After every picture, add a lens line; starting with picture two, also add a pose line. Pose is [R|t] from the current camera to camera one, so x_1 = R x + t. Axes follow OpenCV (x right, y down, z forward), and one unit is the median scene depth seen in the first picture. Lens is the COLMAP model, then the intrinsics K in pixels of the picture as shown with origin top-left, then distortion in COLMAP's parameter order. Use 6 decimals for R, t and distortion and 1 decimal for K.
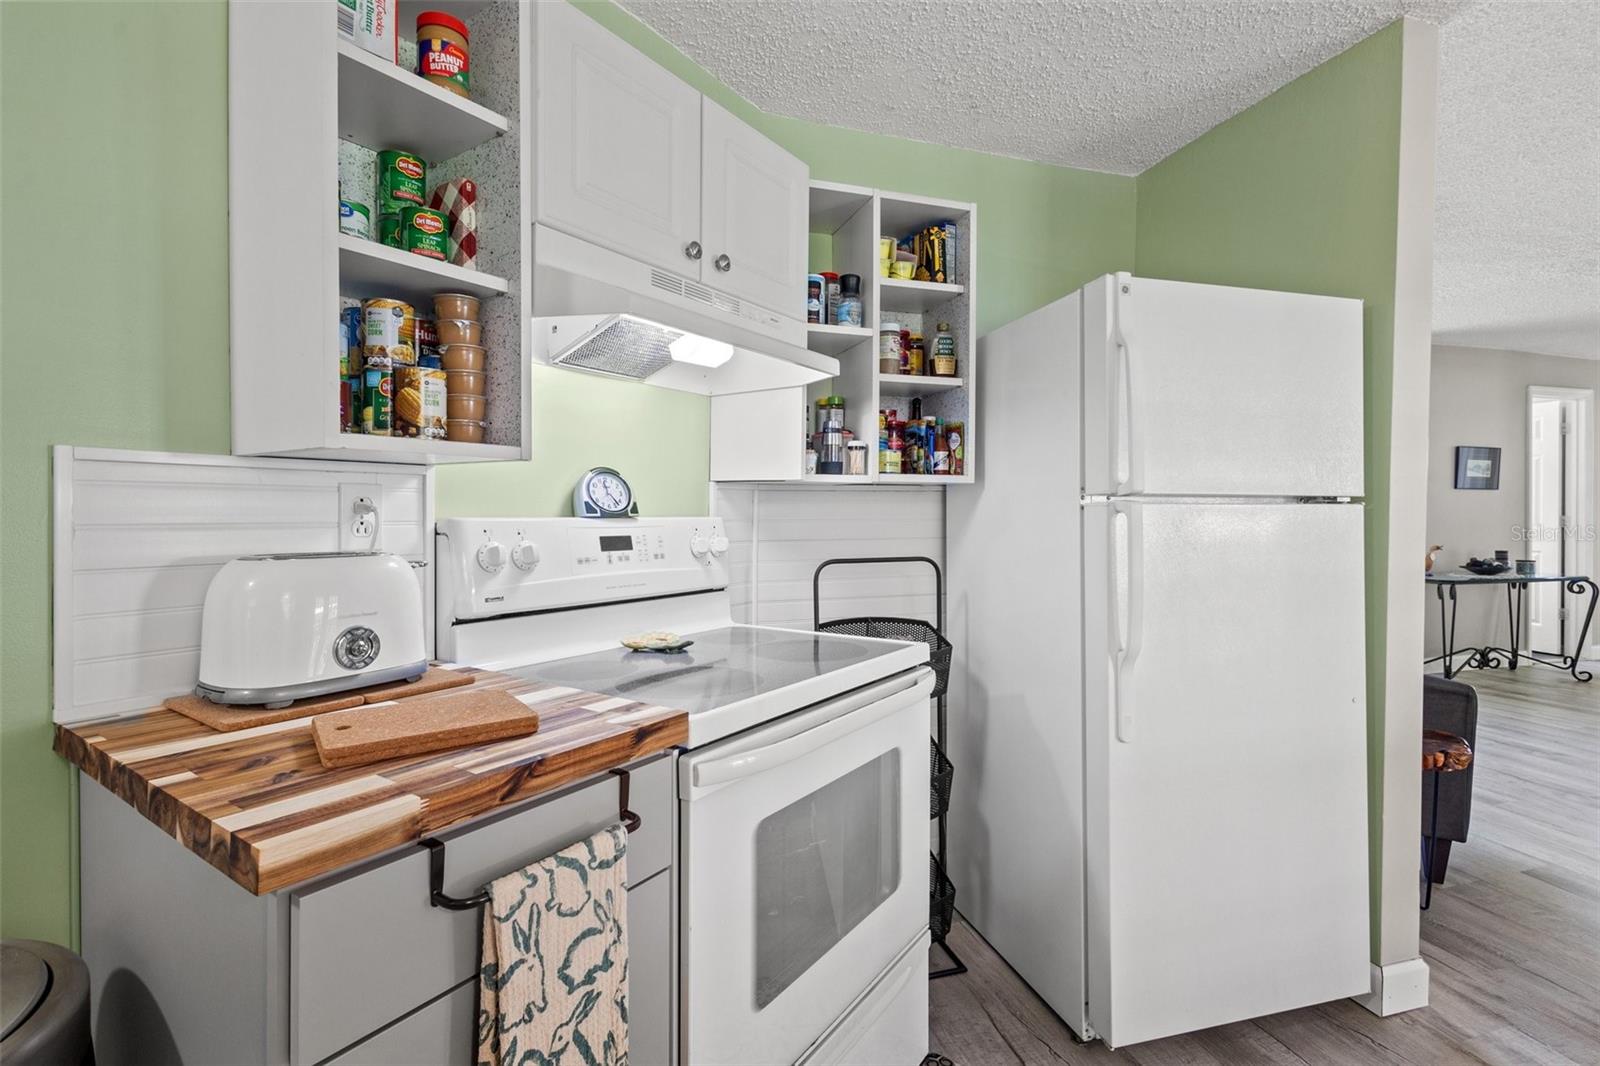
lens RADIAL K [[744.0, 0, 801.0], [0, 744.0, 511.8], [0, 0, 1]] dist [0.000868, -0.000009]
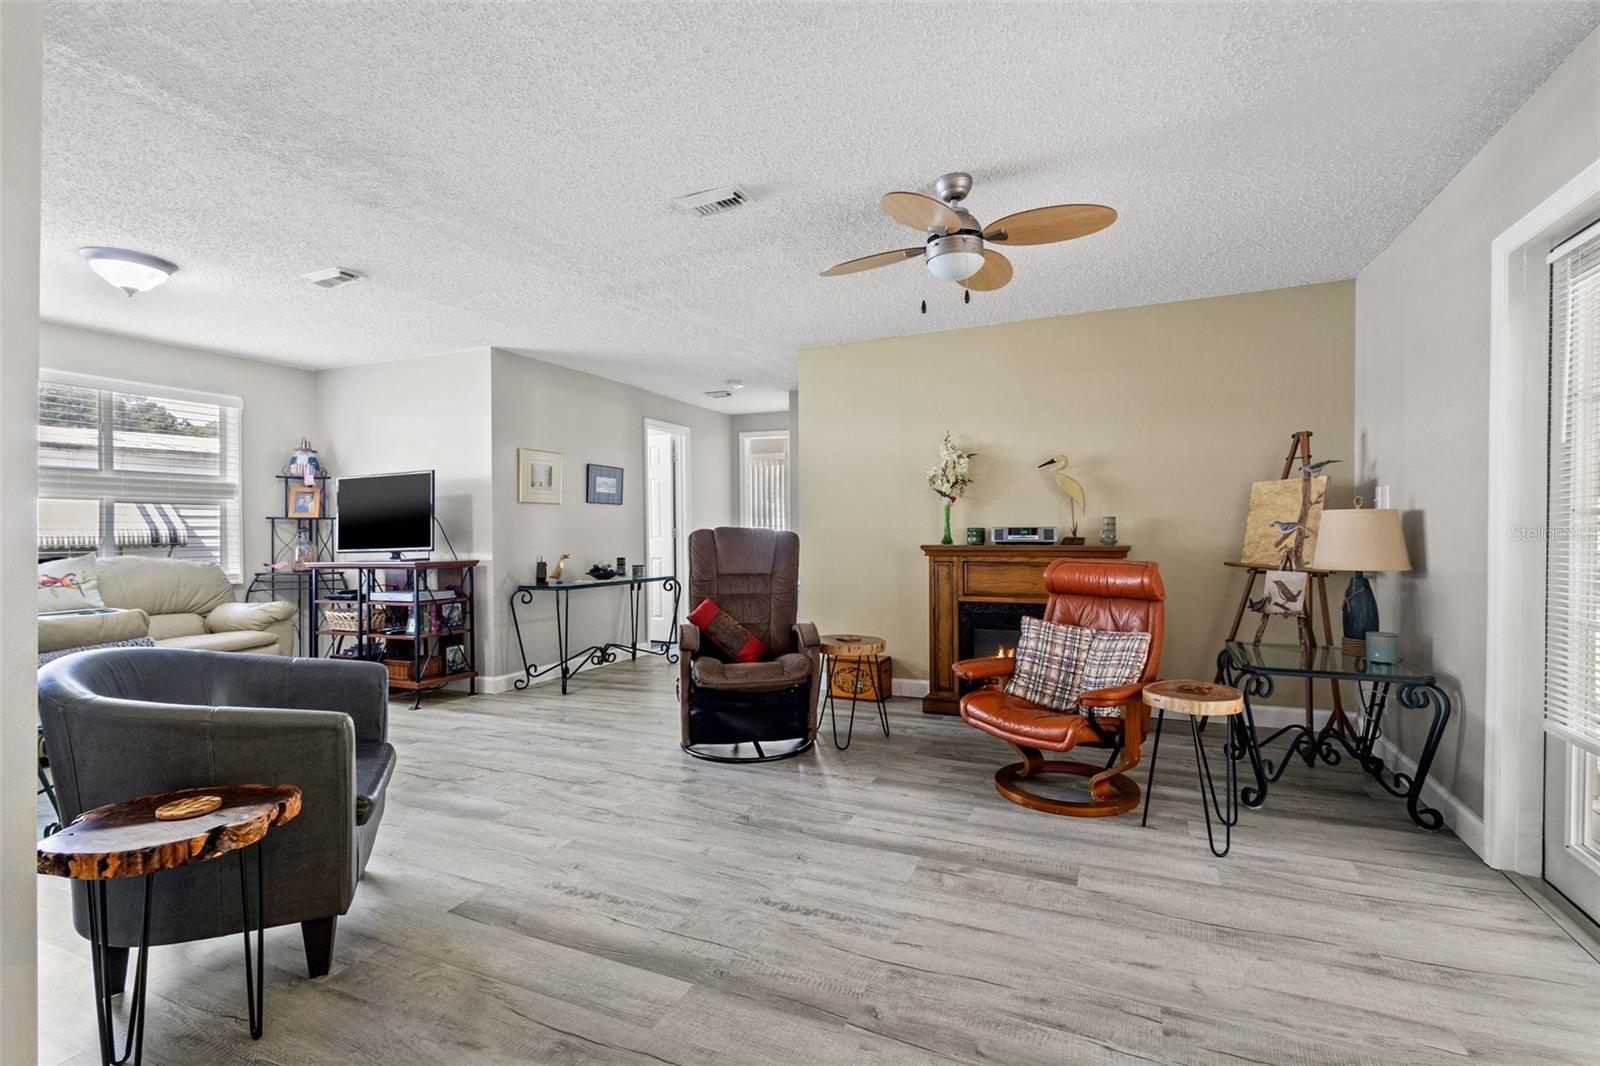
lens RADIAL K [[744.3, 0, 792.1], [0, 744.3, 534.1], [0, 0, 1]] dist [0.001540, -0.000581]
pose [[0.661058, -0.008985, 0.750281, 0.710550], [0.013464, 0.999909, 0.000112, 0.053842], [-0.750214, 0.010028, 0.661119, 0.131952]]
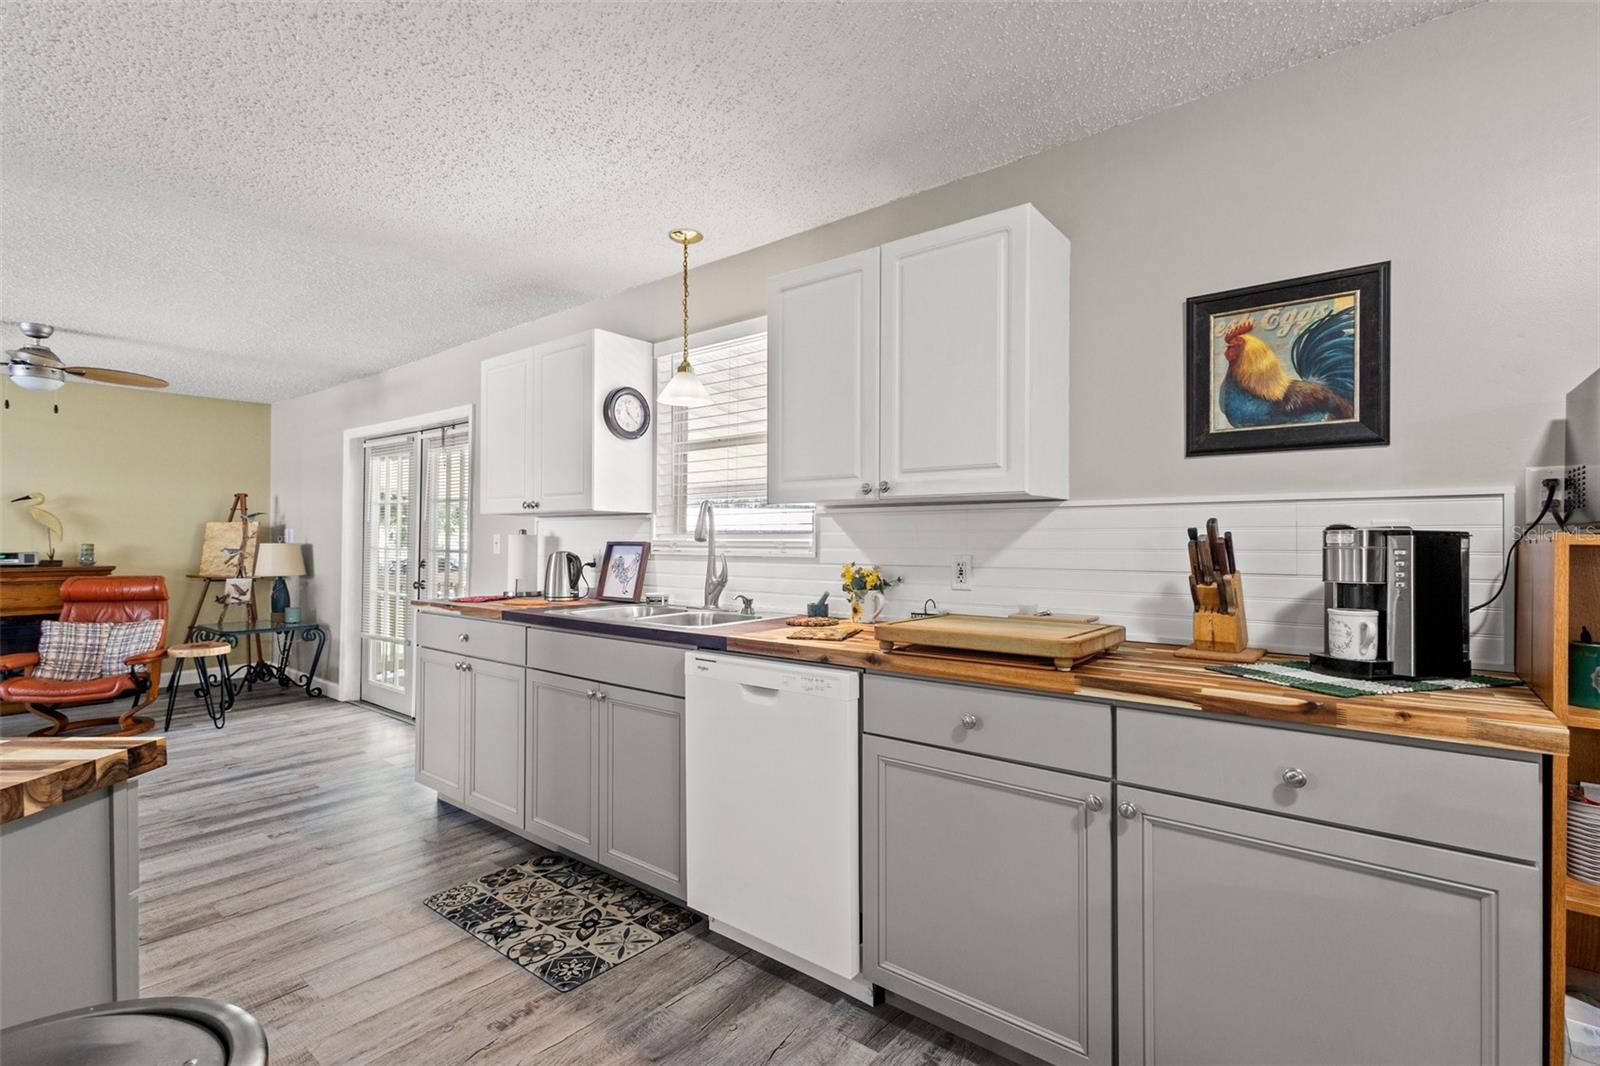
lens RADIAL K [[733.8, 0, 797.2], [0, 733.8, 538.3], [0, 0, 1]] dist [0.006530, -0.000964]
pose [[-0.563335, 0.000703, 0.826228, -0.864620], [0.004490, 0.999987, 0.002211, 0.000711], [-0.826217, 0.004955, -0.563331, 0.225074]]
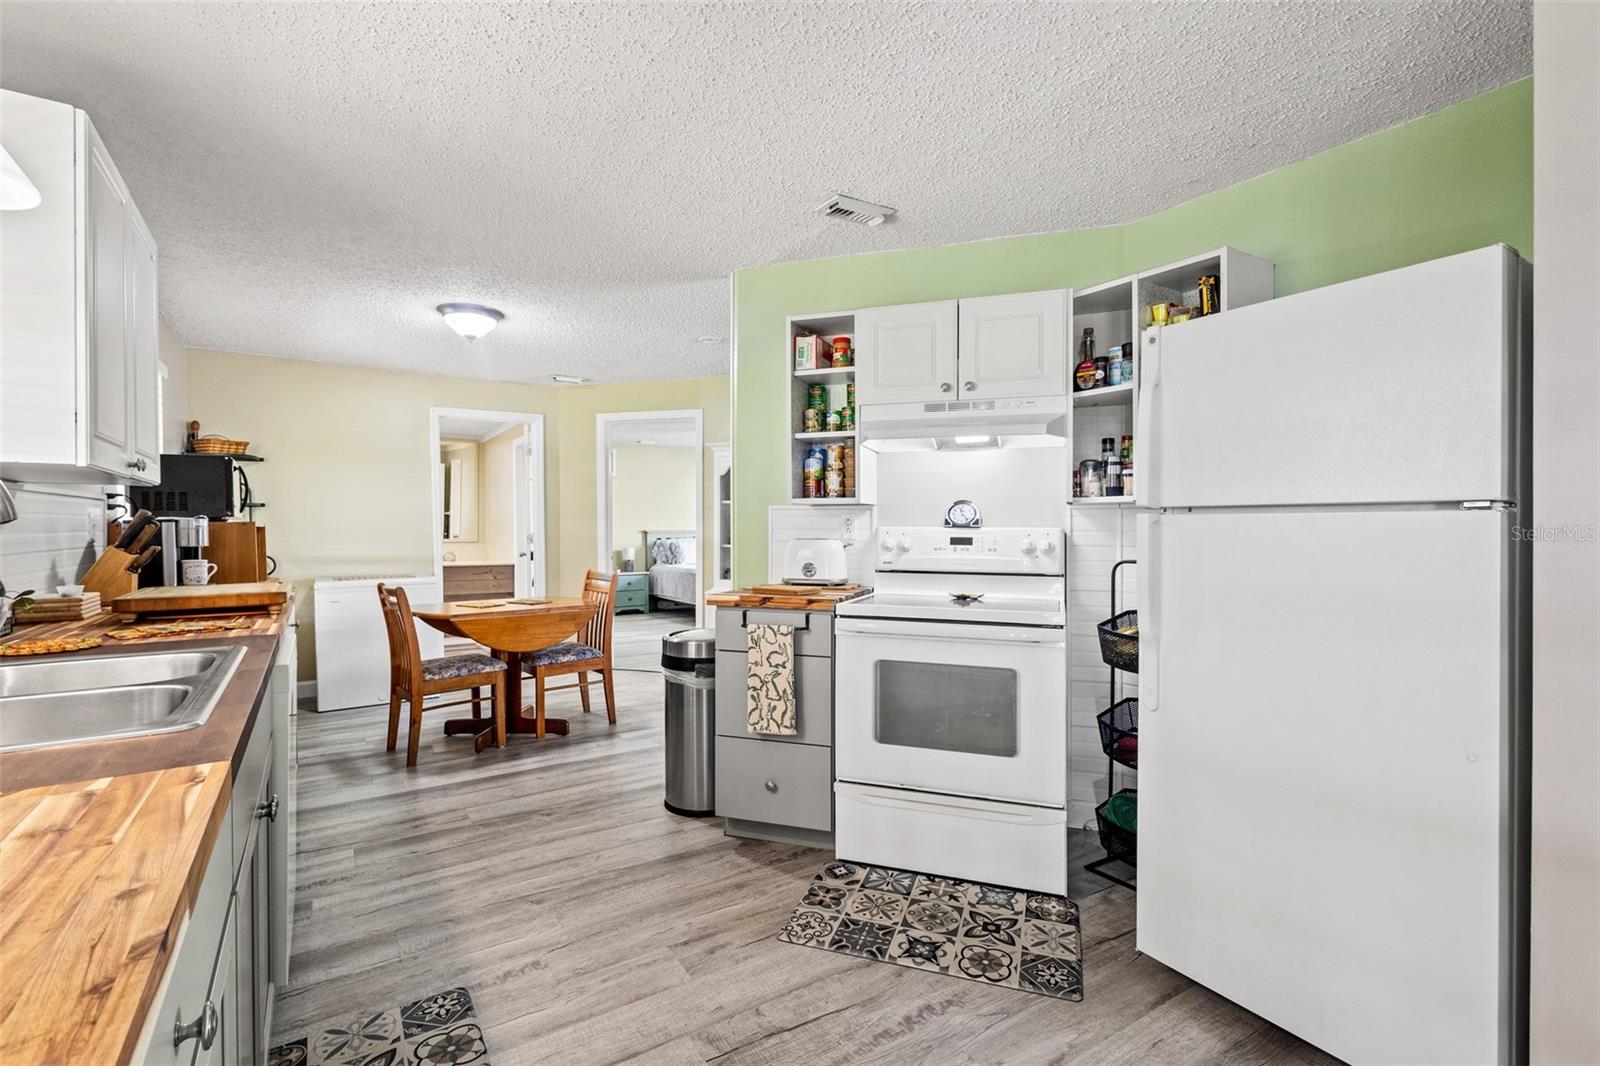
lens RADIAL K [[728.5, 0, 800.0], [0, 728.5, 533.0], [0, 0, 1]] dist [-0.002573, -0.000113]
pose [[0.275141, 0.006154, -0.961384, 1.131293], [-0.003517, 0.999979, 0.005394, 0.010740], [0.961398, 0.001897, 0.275157, 0.089325]]
